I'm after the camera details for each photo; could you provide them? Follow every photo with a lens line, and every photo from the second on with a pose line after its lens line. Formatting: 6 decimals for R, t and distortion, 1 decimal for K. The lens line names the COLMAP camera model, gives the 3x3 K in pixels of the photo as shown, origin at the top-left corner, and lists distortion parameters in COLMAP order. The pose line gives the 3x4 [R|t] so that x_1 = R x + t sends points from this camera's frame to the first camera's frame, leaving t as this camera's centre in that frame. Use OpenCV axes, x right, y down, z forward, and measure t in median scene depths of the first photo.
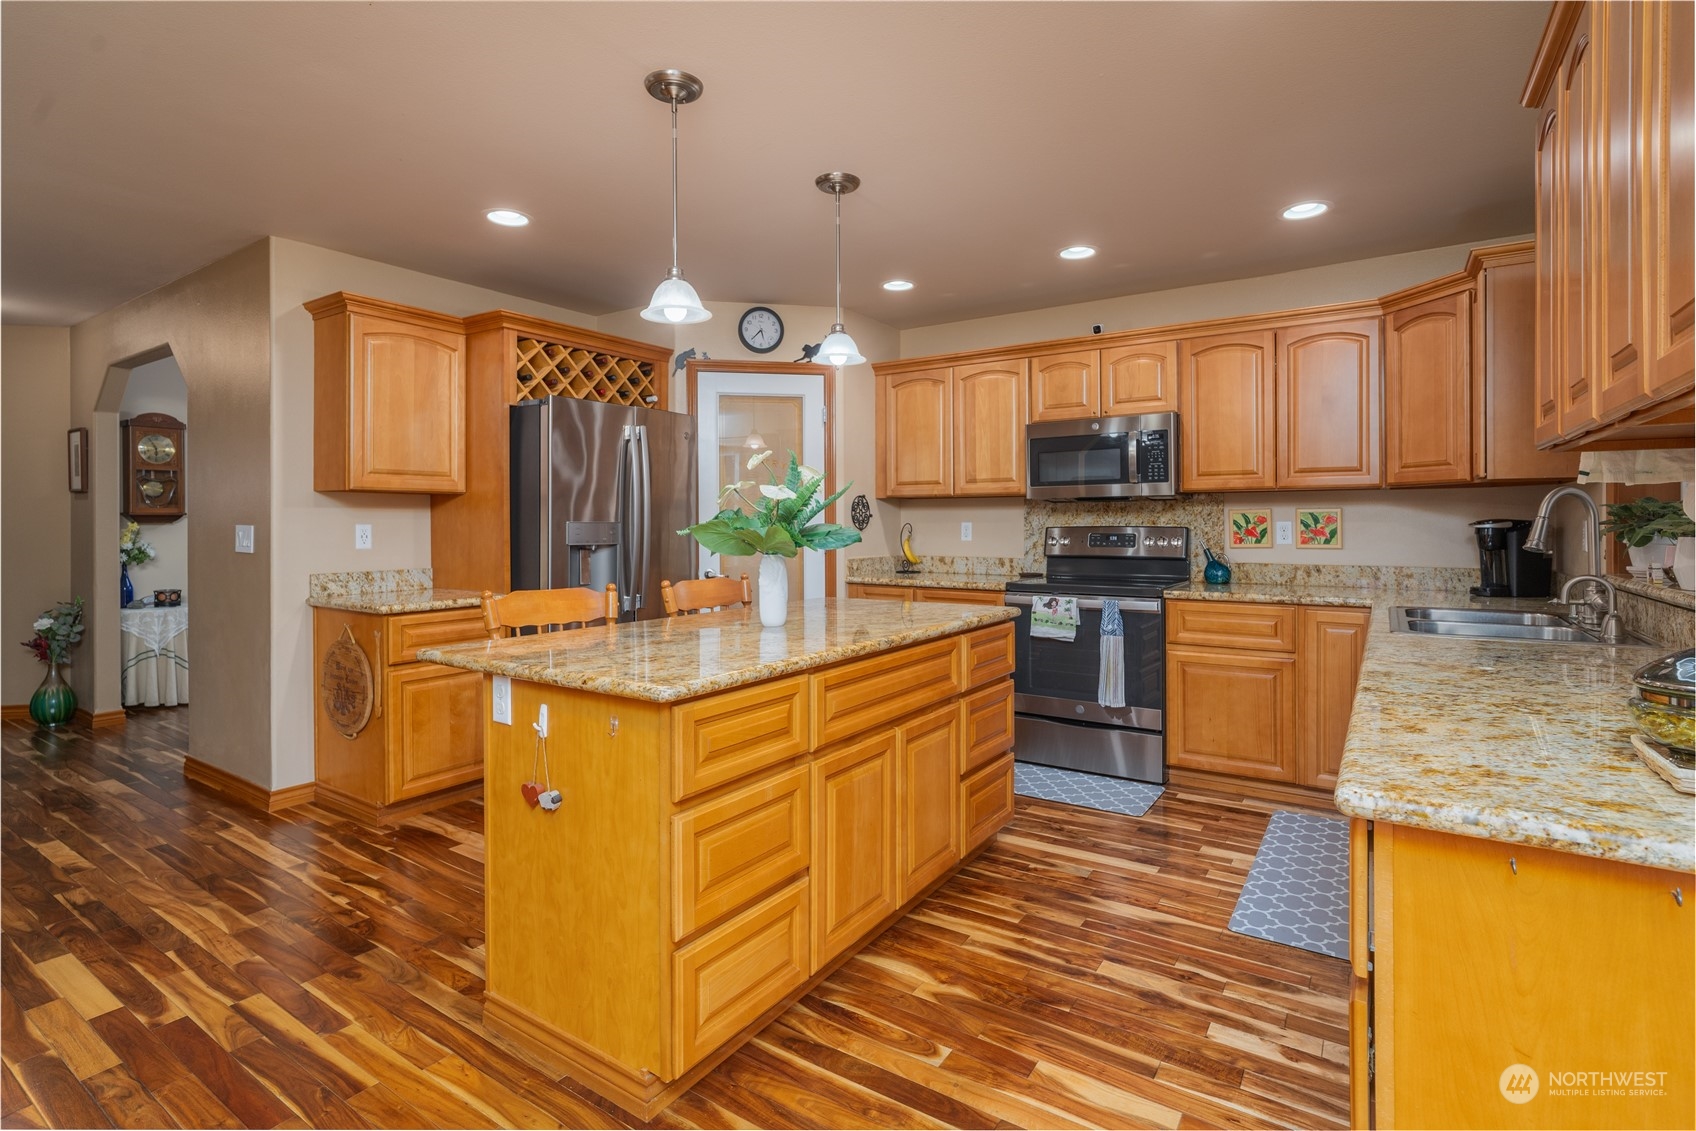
lens RADIAL K [[809.4, 0, 847.1], [0, 809.4, 524.6], [0, 0, 1]] dist [-0.002167, 0.000070]
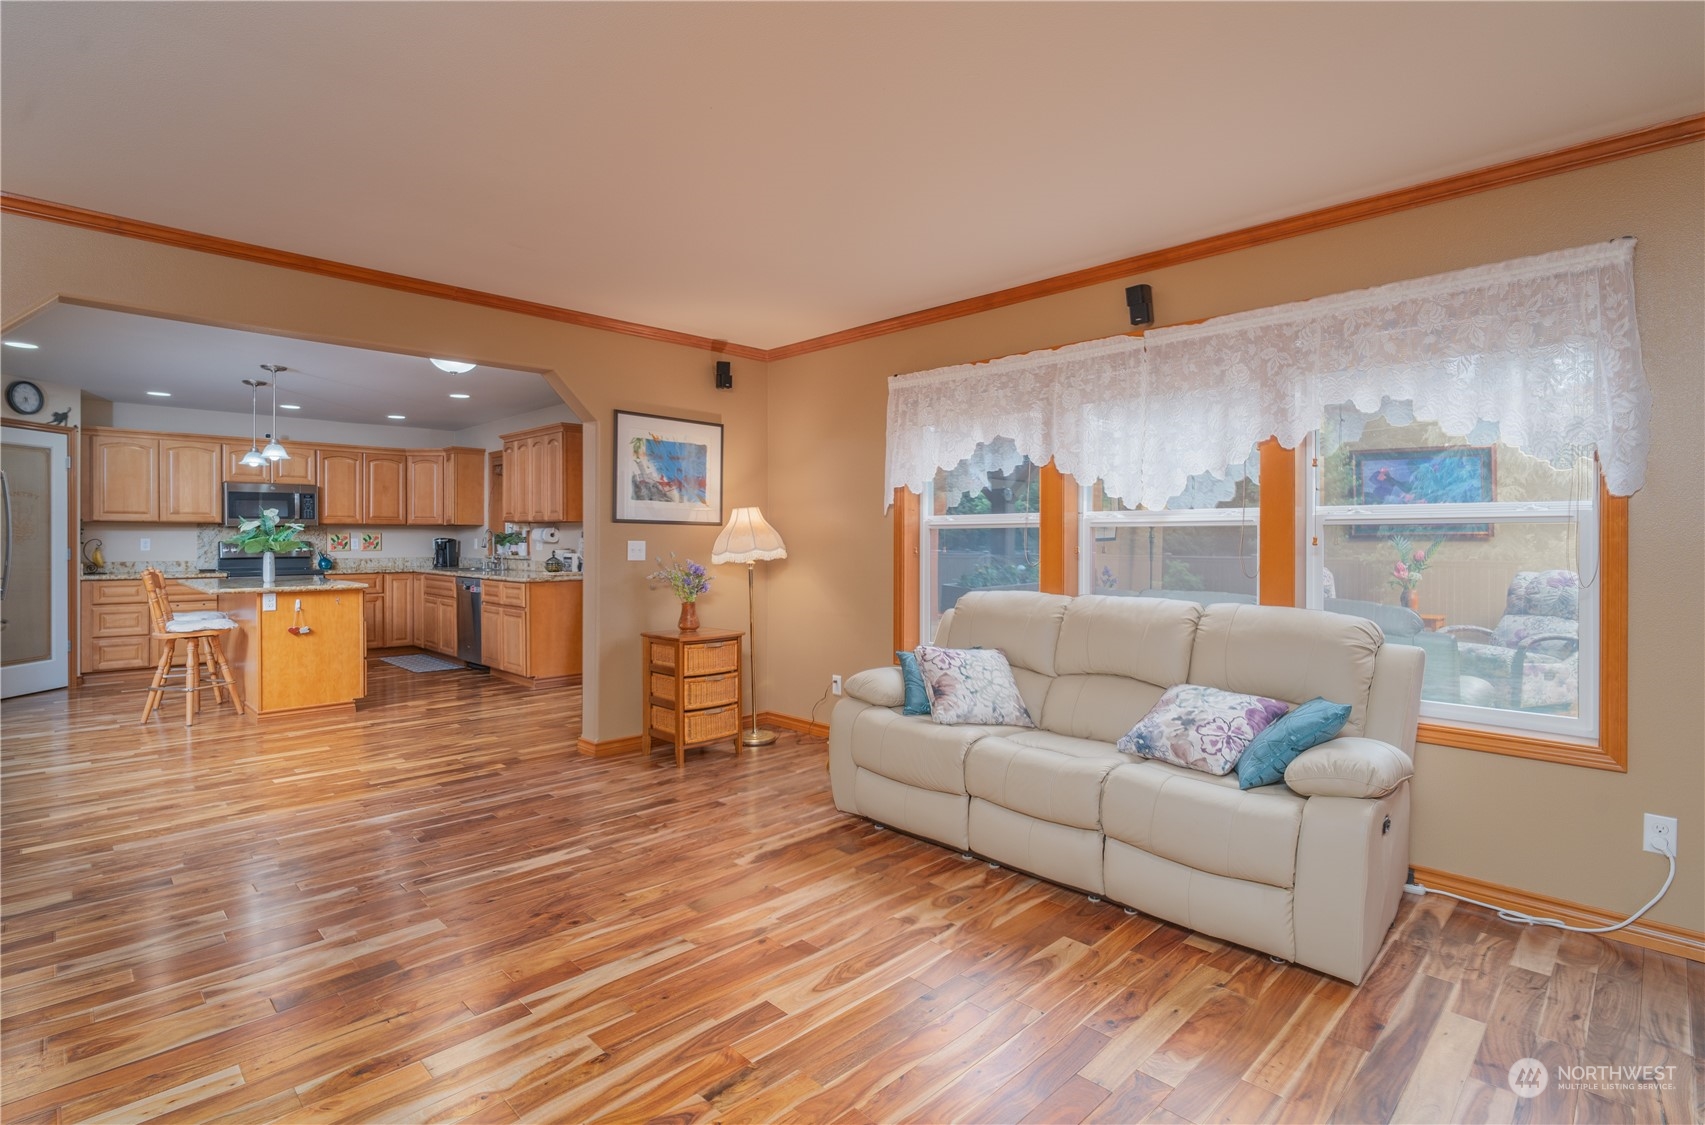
lens RADIAL K [[821.4, 0, 852.5], [0, 821.4, 562.5], [0, 0, 1]] dist [-0.001576, -0.000293]
pose [[0.185362, -0.023722, 0.982384, -1.326576], [0.002084, 0.999716, 0.023747, 0.009766], [-0.982668, -0.002355, 0.185359, -0.697240]]
